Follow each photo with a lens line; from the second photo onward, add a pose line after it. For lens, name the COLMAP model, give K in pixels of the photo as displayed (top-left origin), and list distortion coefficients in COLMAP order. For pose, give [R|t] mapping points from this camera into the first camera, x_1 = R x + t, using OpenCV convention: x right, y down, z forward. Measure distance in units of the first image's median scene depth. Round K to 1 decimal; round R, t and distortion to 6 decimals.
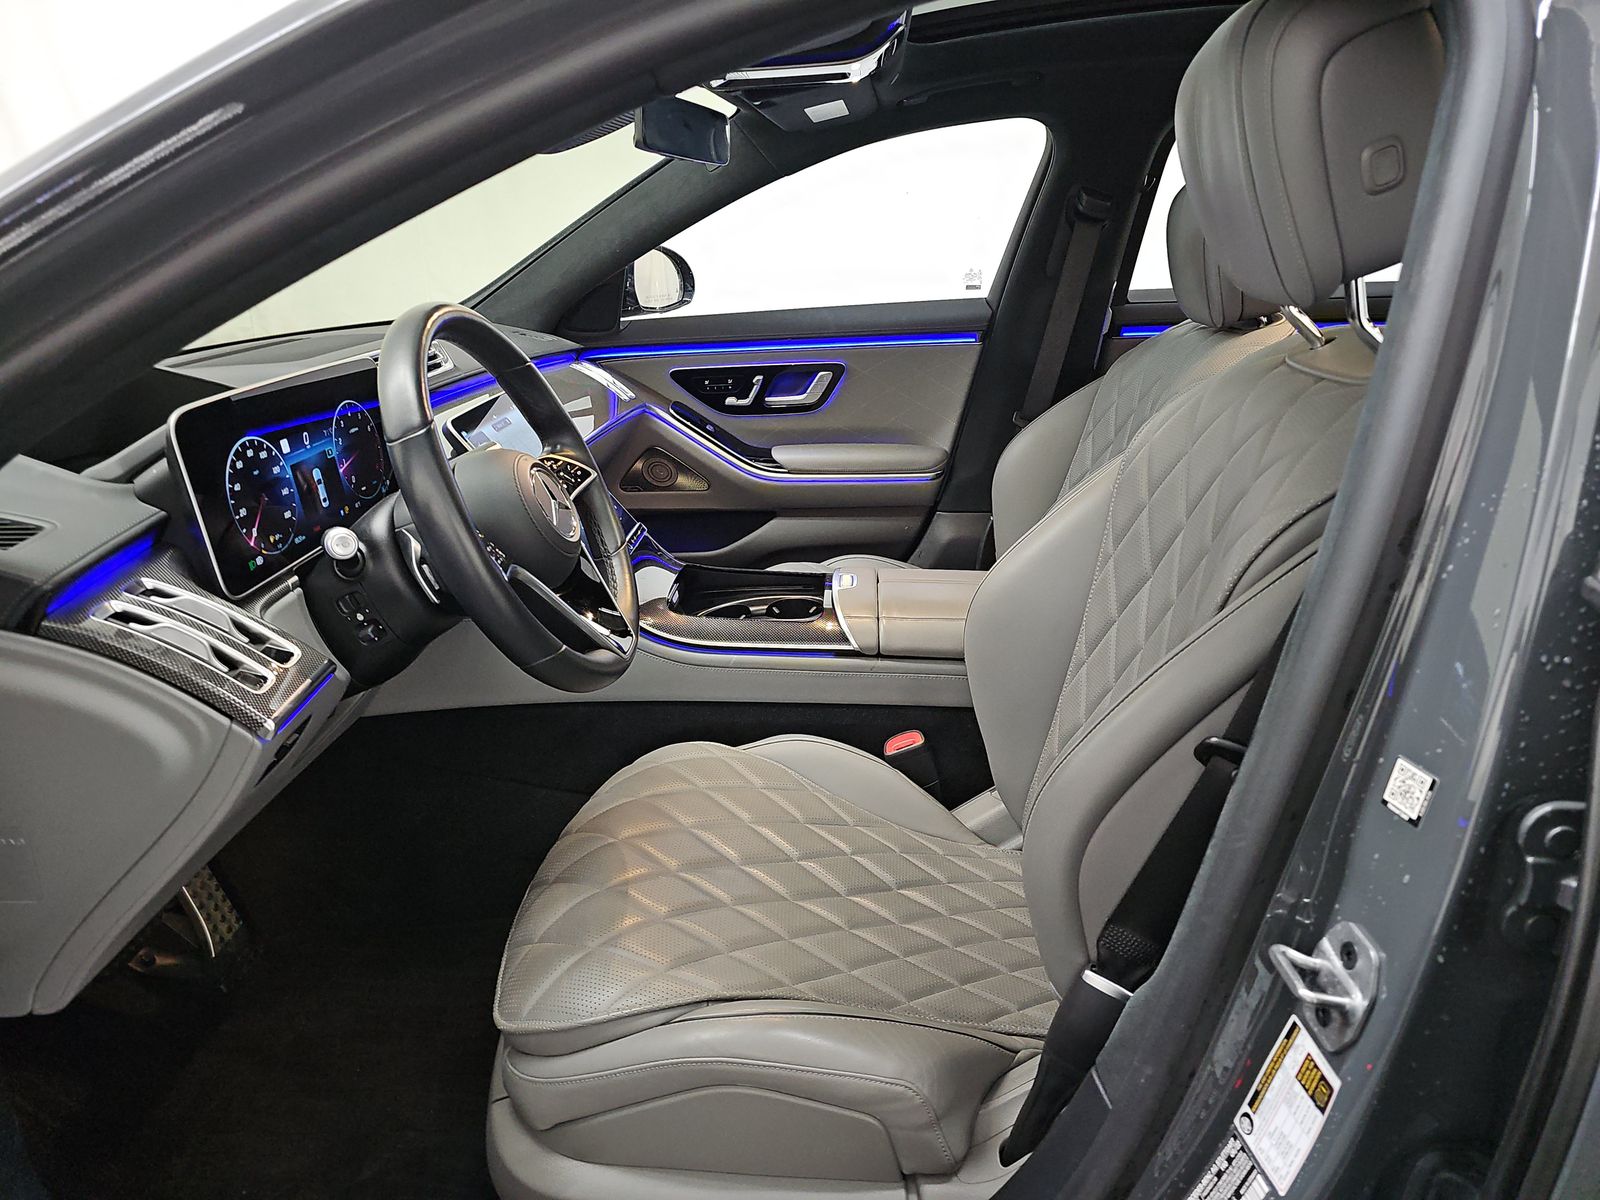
lens RADIAL K [[1045.3, 0, 798.6], [0, 1045.3, 592.4], [0, 0, 1]] dist [0.049379, -0.043036]
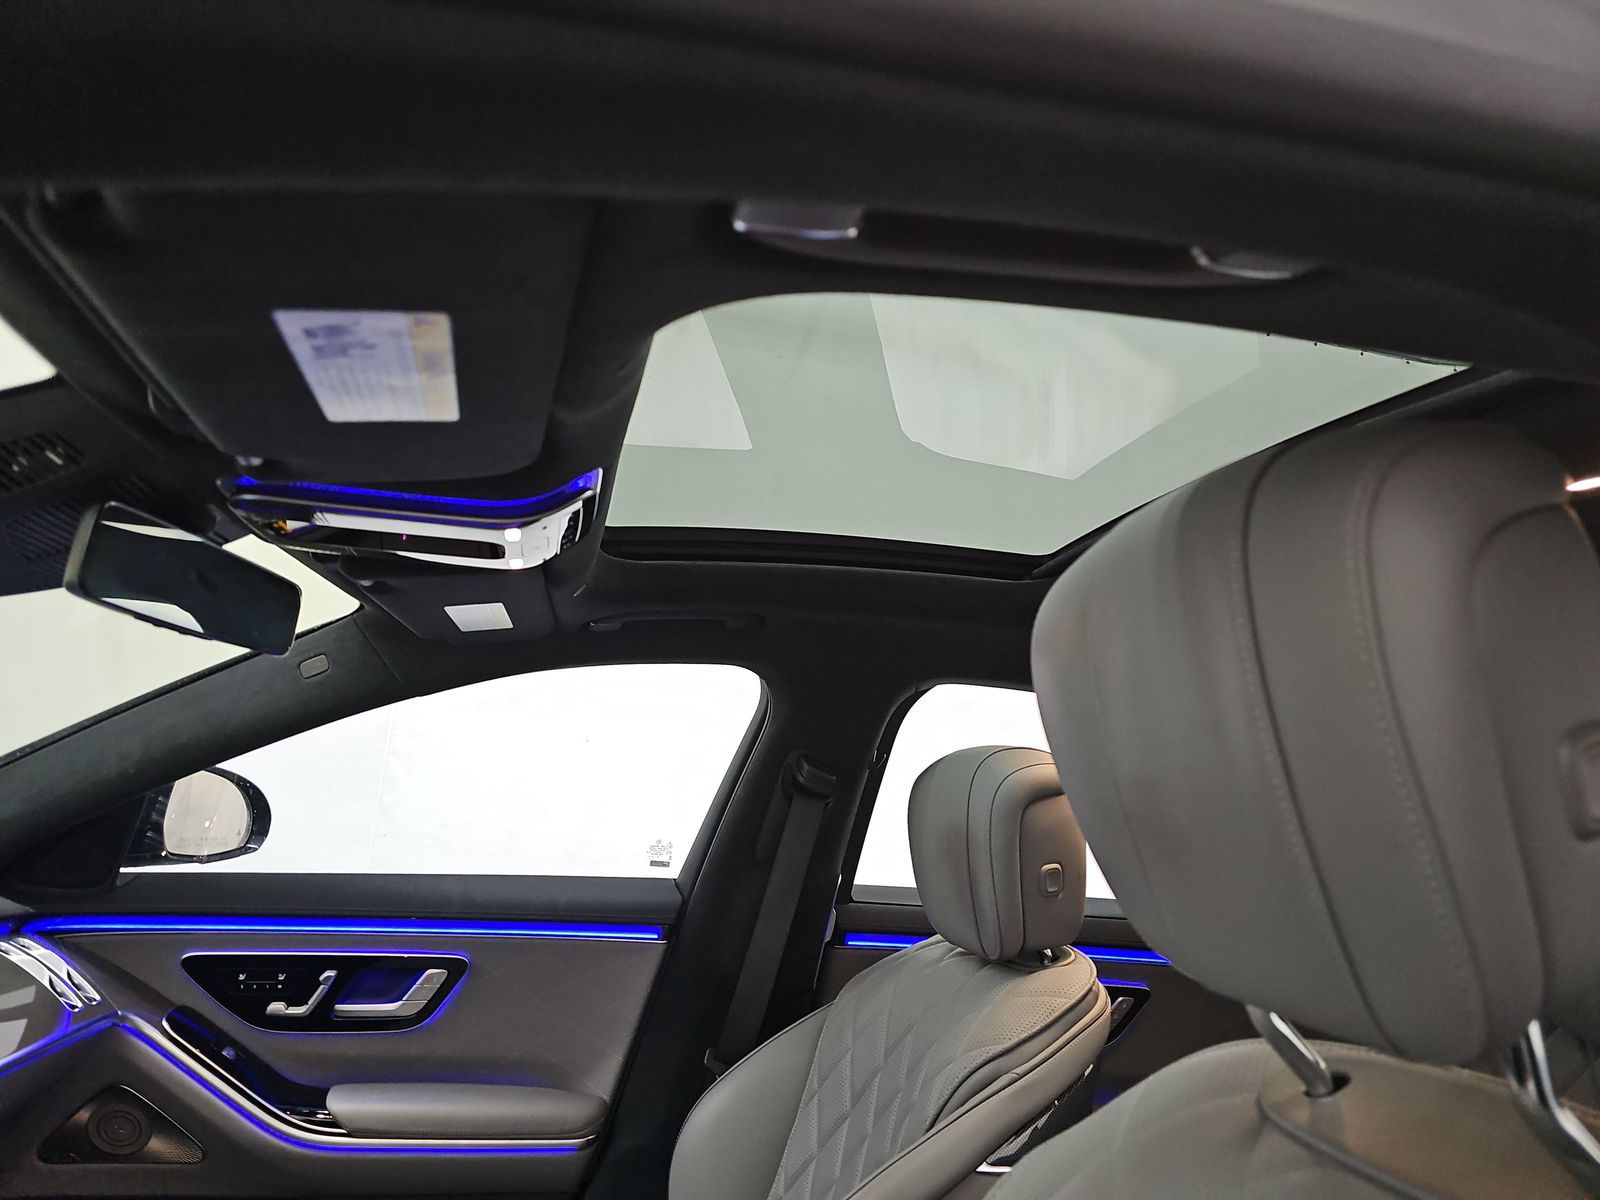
lens RADIAL K [[1045.3, 0, 798.6], [0, 1045.3, 592.4], [0, 0, 1]] dist [0.049379, -0.043036]
pose [[0.952596, 0.149851, 0.264773, 0.032450], [-0.000905, 0.871678, -0.490078, -0.091378], [-0.304235, 0.466607, 0.830493, 0.253331]]
